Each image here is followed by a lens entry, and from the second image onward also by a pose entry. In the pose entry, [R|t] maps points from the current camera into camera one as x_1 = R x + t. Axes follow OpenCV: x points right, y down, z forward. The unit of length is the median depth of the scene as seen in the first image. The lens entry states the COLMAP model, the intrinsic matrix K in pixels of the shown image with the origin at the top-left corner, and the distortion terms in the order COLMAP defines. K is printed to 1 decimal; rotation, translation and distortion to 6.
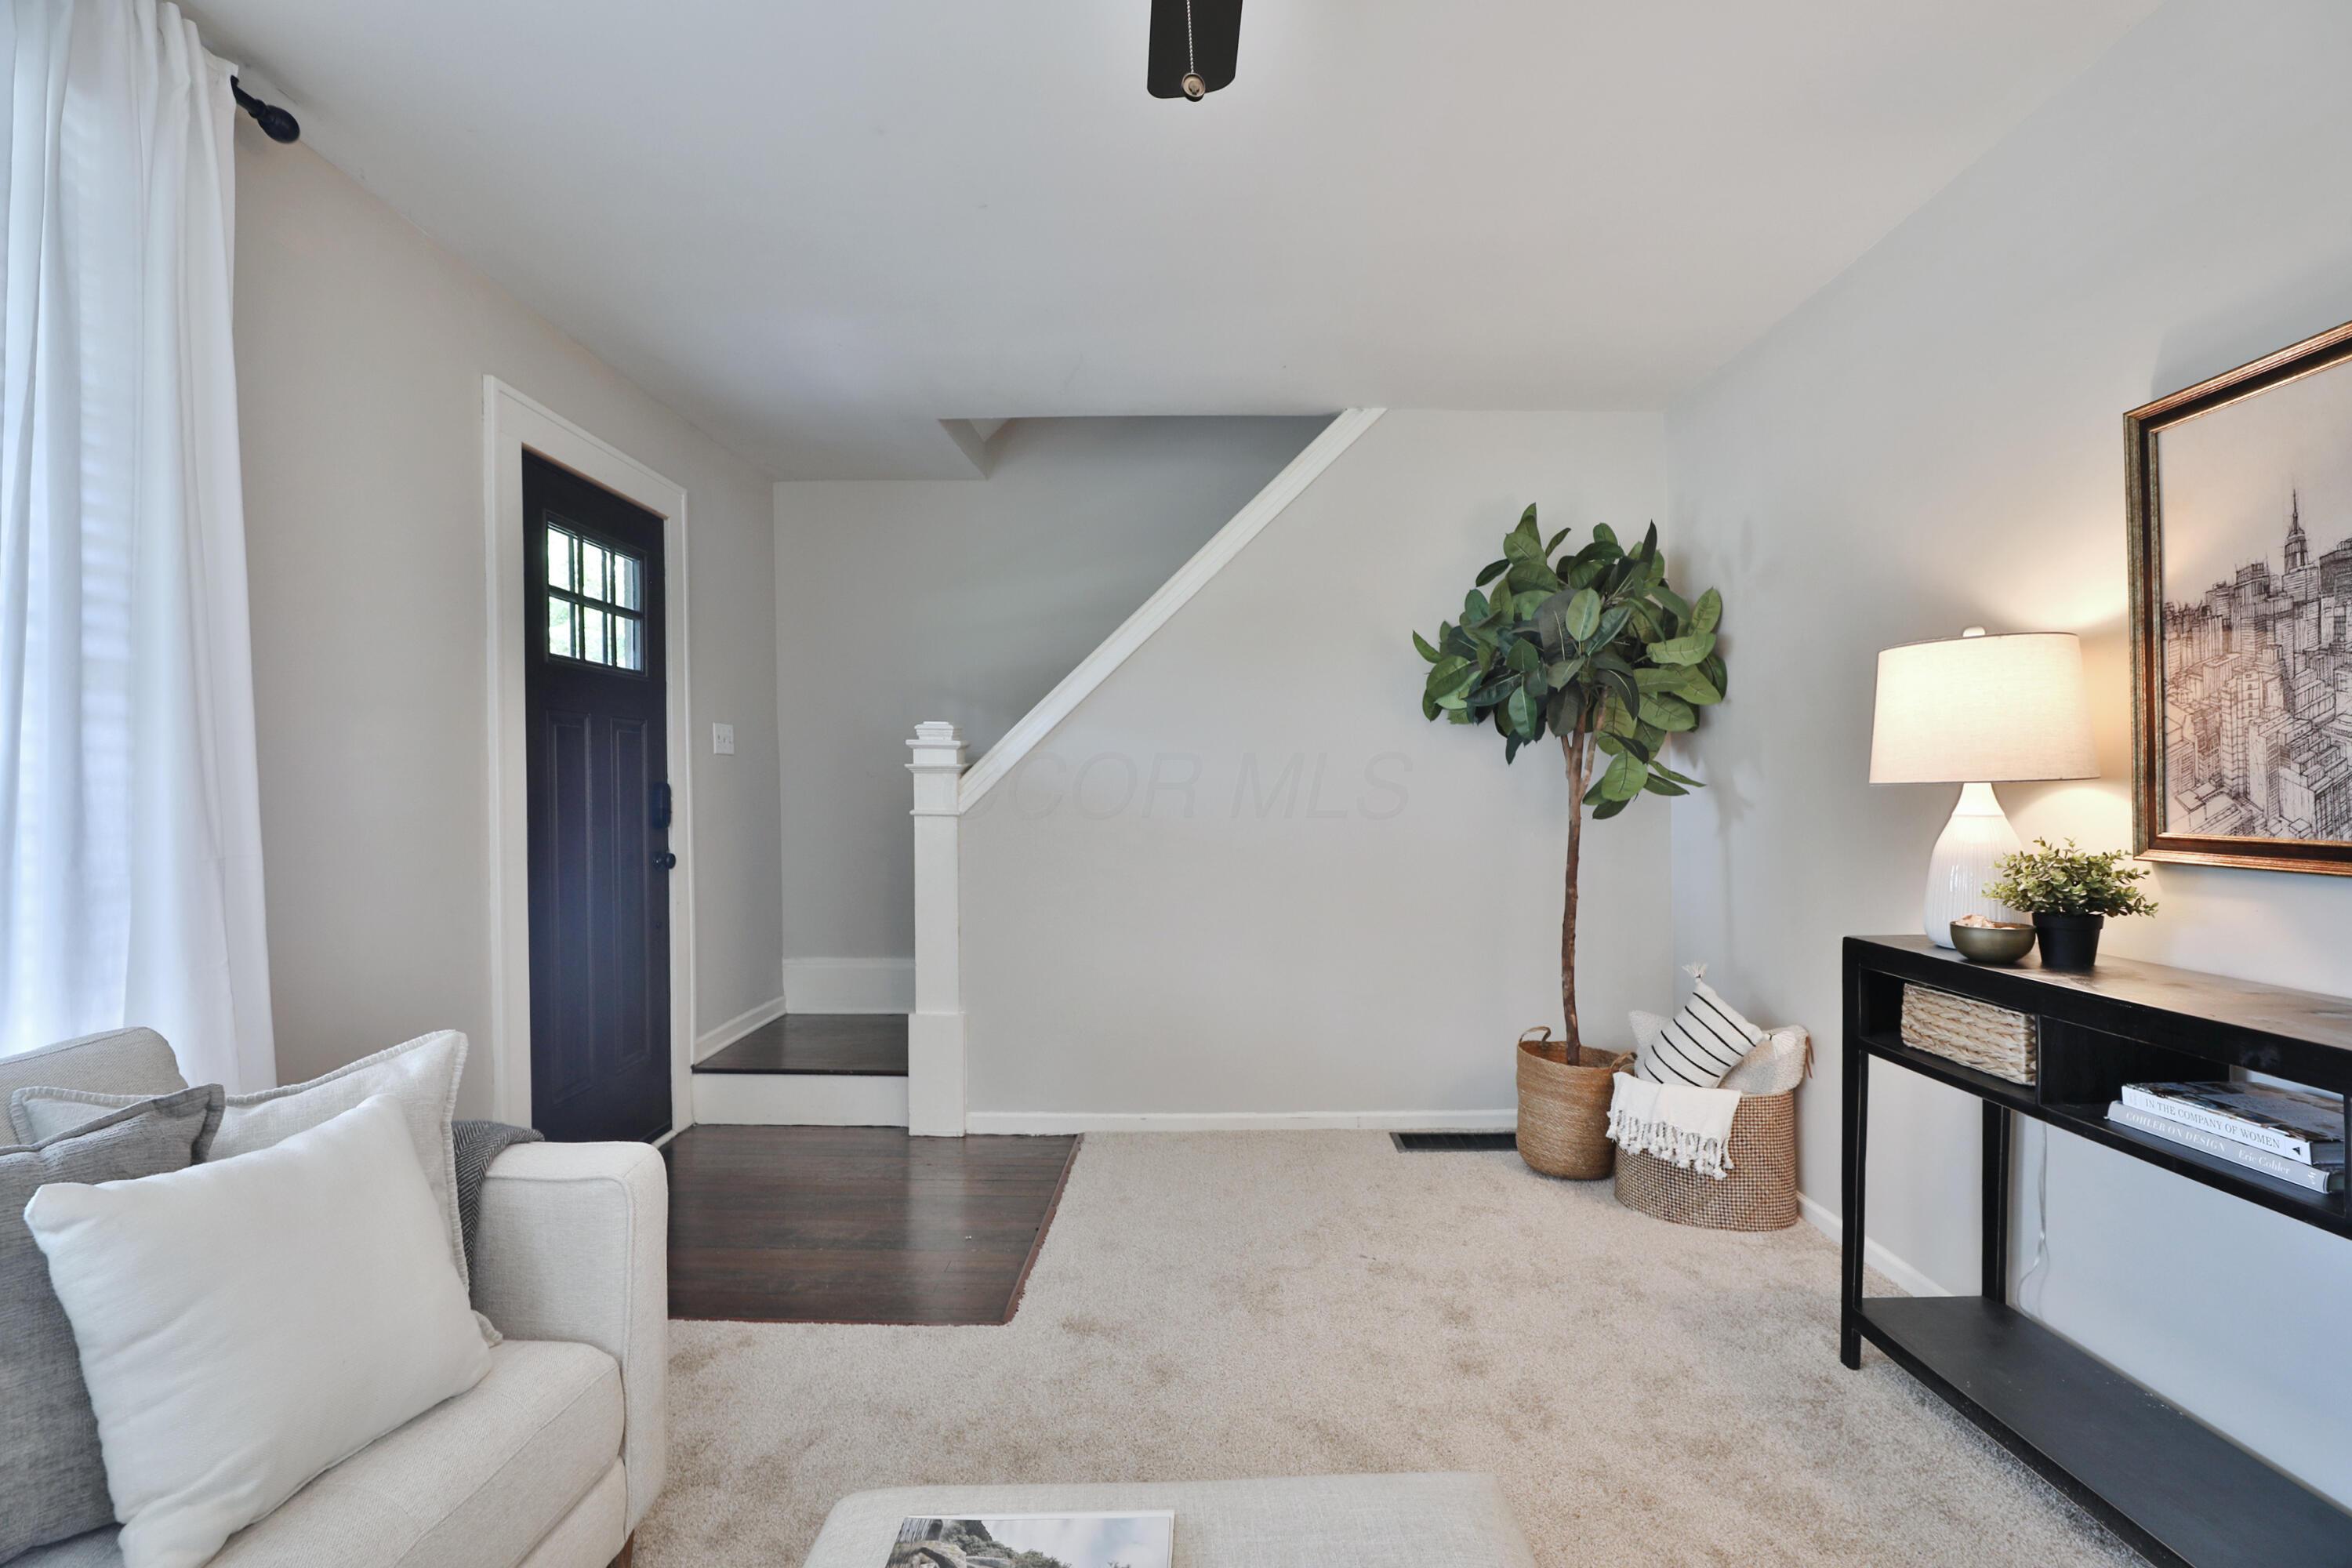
lens RADIAL K [[1086.7, 0, 1203.9], [0, 1086.7, 795.1], [0, 0, 1]] dist [-0.030702, 0.006064]
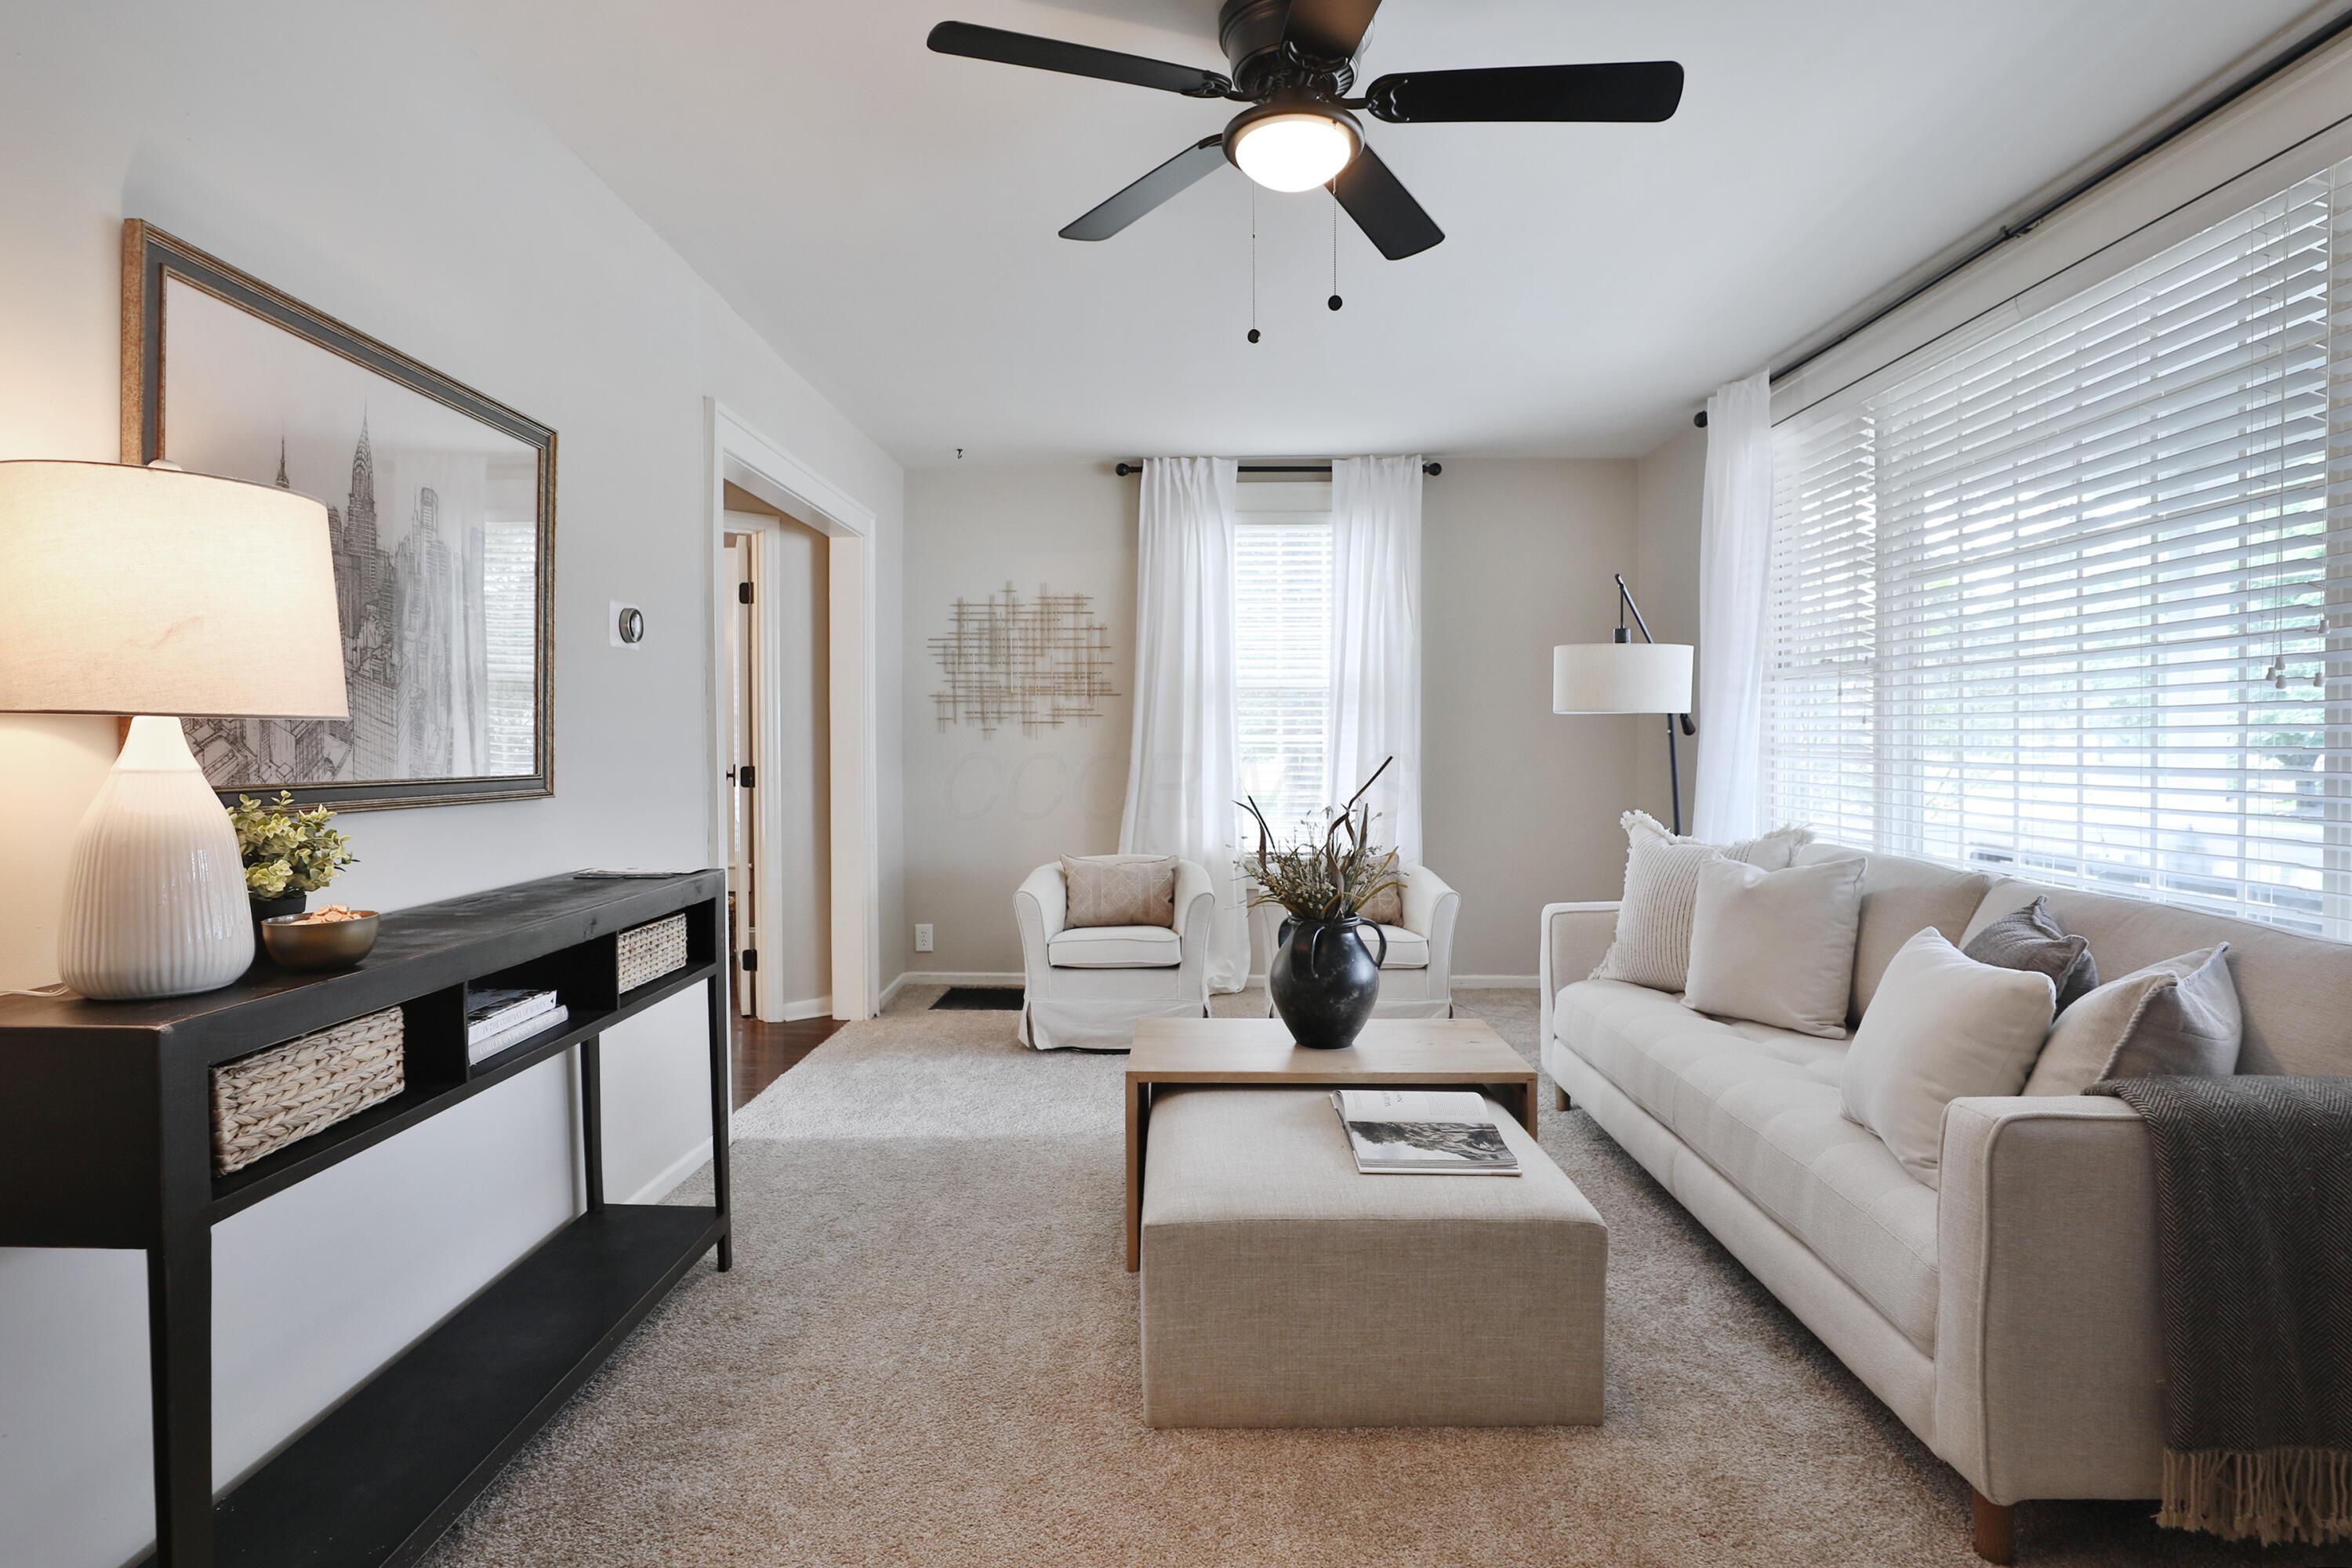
lens RADIAL K [[1151.9, 0, 1172.5], [0, 1151.9, 774.8], [0, 0, 1]] dist [-0.026380, 0.001048]
pose [[-0.998853, 0.019420, 0.043771, 0.074179], [0.020996, 0.999136, 0.035855, 0.006501], [-0.043037, 0.036733, -0.998398, 1.037657]]
